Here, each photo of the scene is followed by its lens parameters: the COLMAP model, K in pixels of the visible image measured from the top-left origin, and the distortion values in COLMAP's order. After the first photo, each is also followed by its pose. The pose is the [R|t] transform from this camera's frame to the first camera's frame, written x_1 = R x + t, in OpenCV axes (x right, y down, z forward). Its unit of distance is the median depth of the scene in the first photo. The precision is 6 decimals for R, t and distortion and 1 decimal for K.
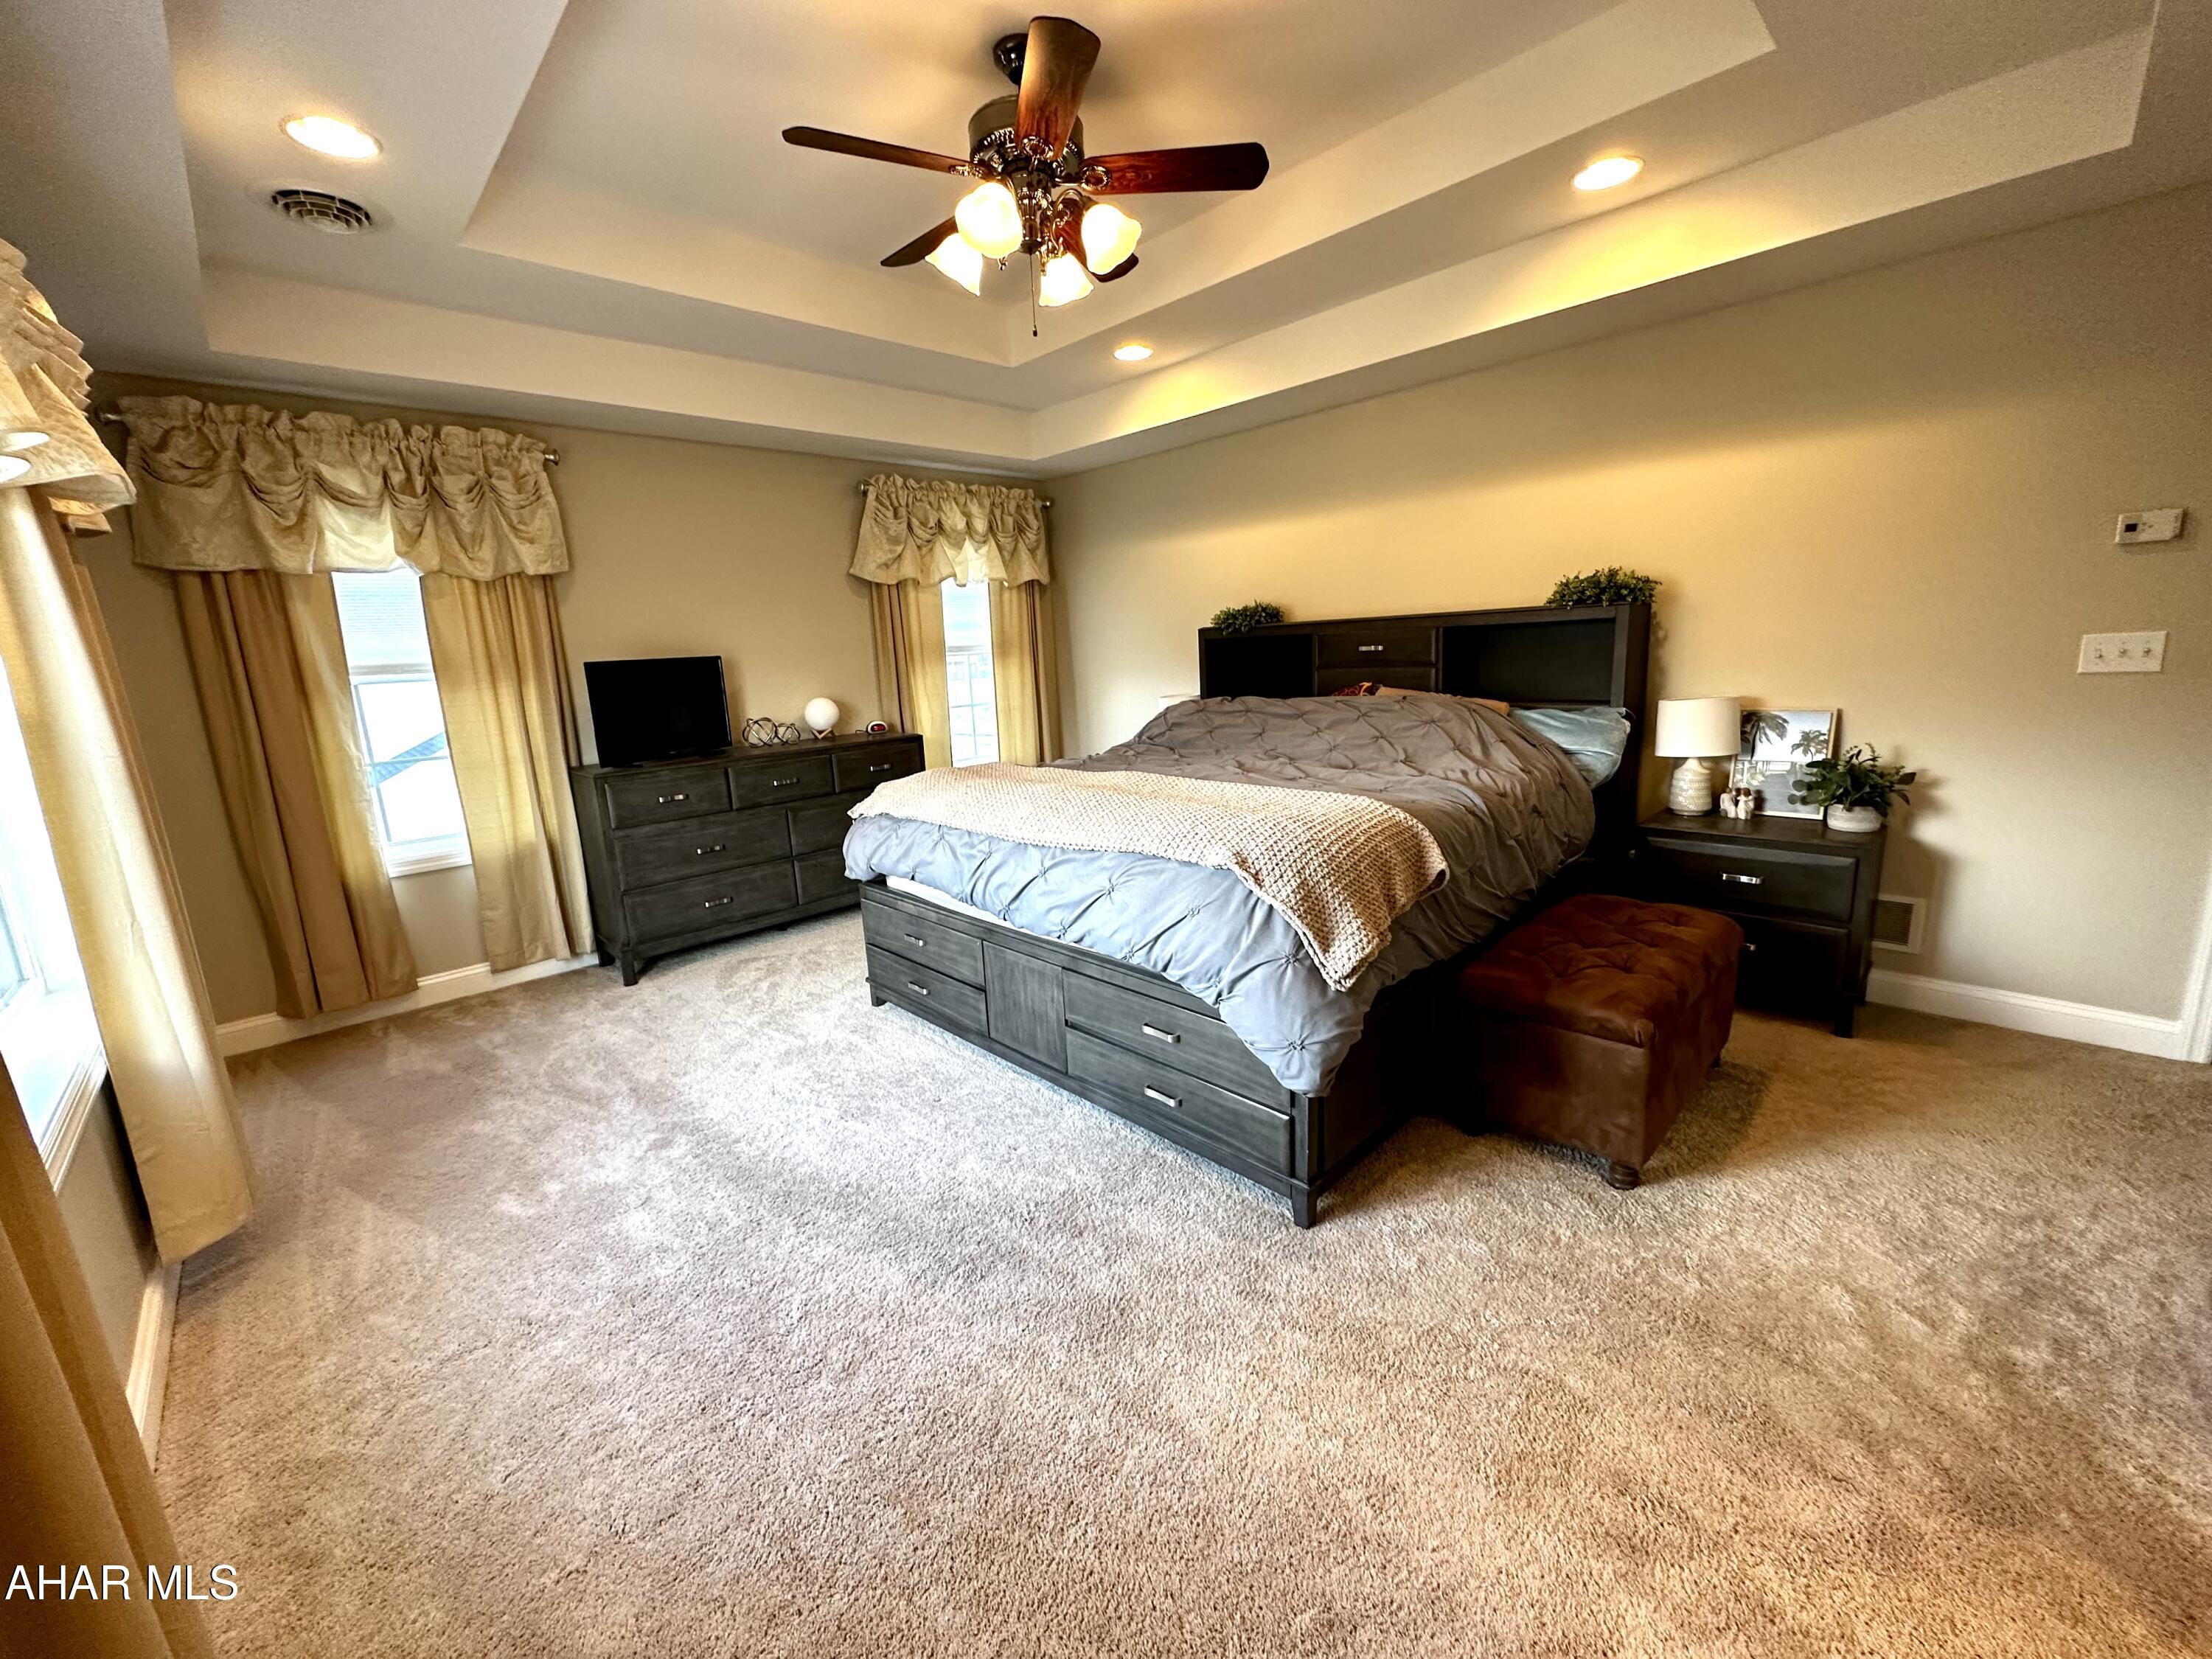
lens RADIAL K [[882.5, 0, 1113.6], [0, 882.5, 825.8], [0, 0, 1]] dist [-0.003813, 0.000870]
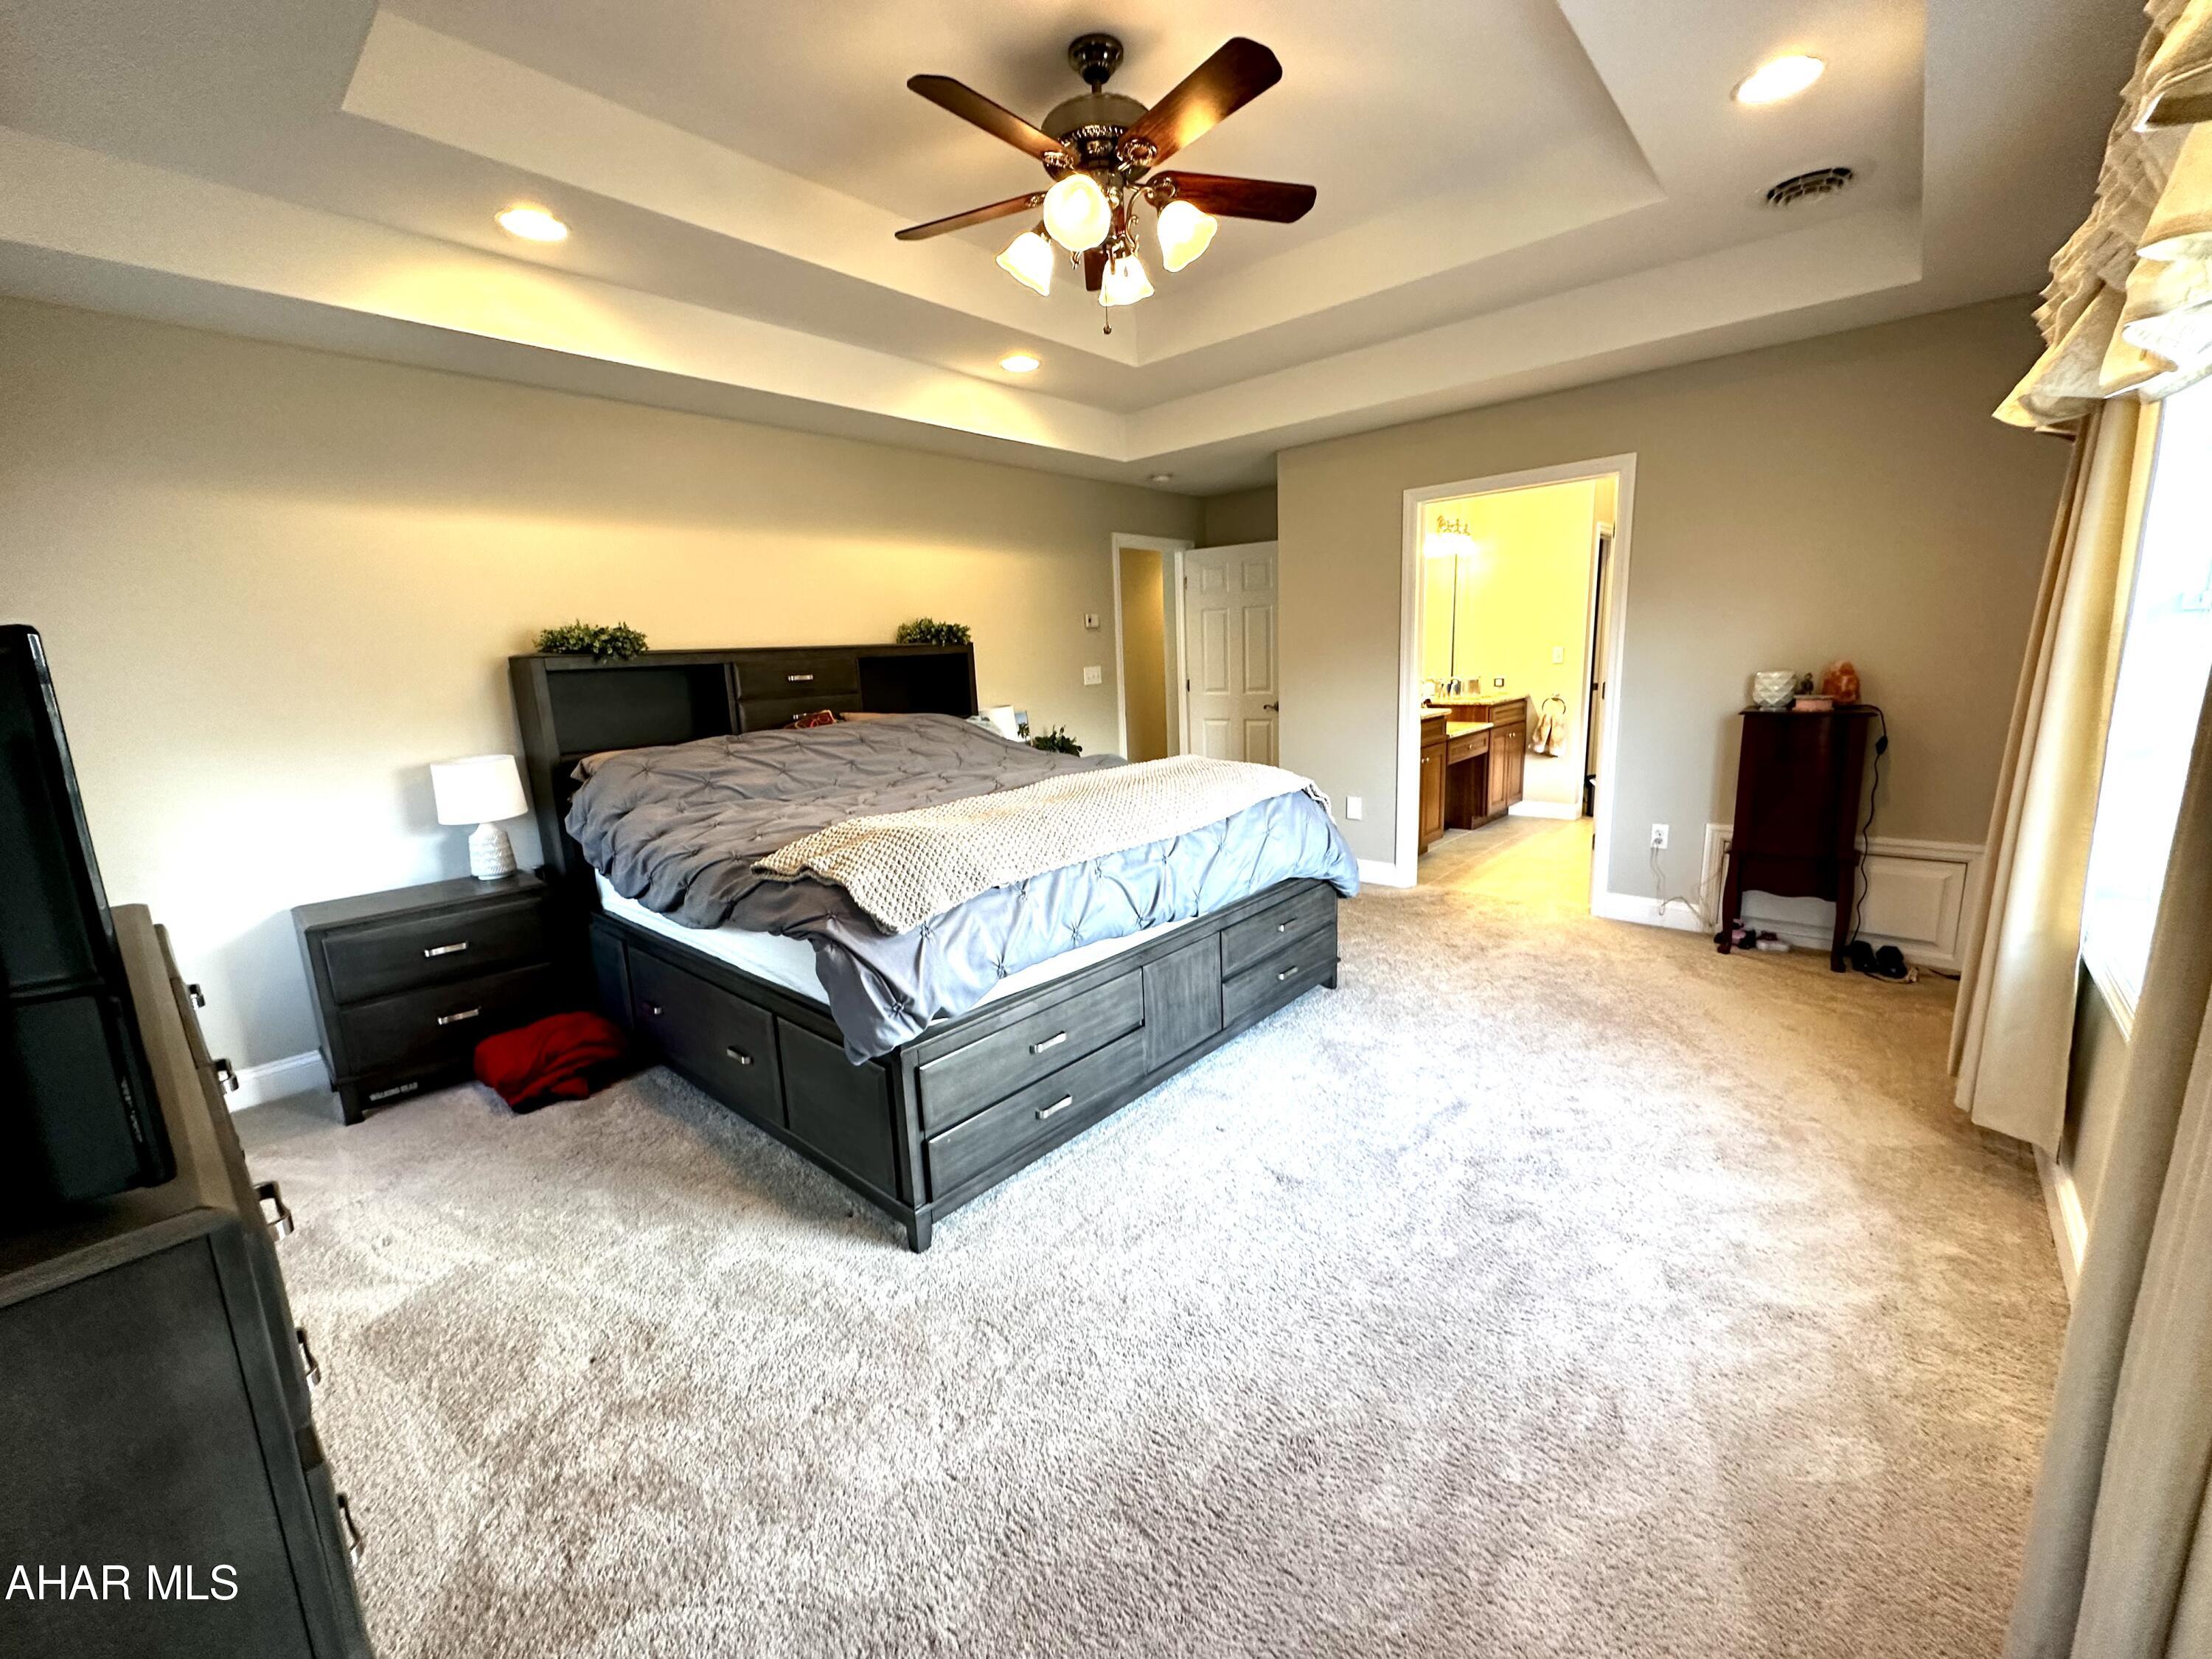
lens RADIAL K [[882.5, 0, 1113.4], [0, 882.5, 824.7], [0, 0, 1]] dist [-0.003813, 0.000870]
pose [[-0.078722, -0.141608, 0.986788, -0.864616], [0.242328, 0.957451, 0.156730, -0.134428], [-0.966995, 0.251464, -0.041057, 0.877668]]
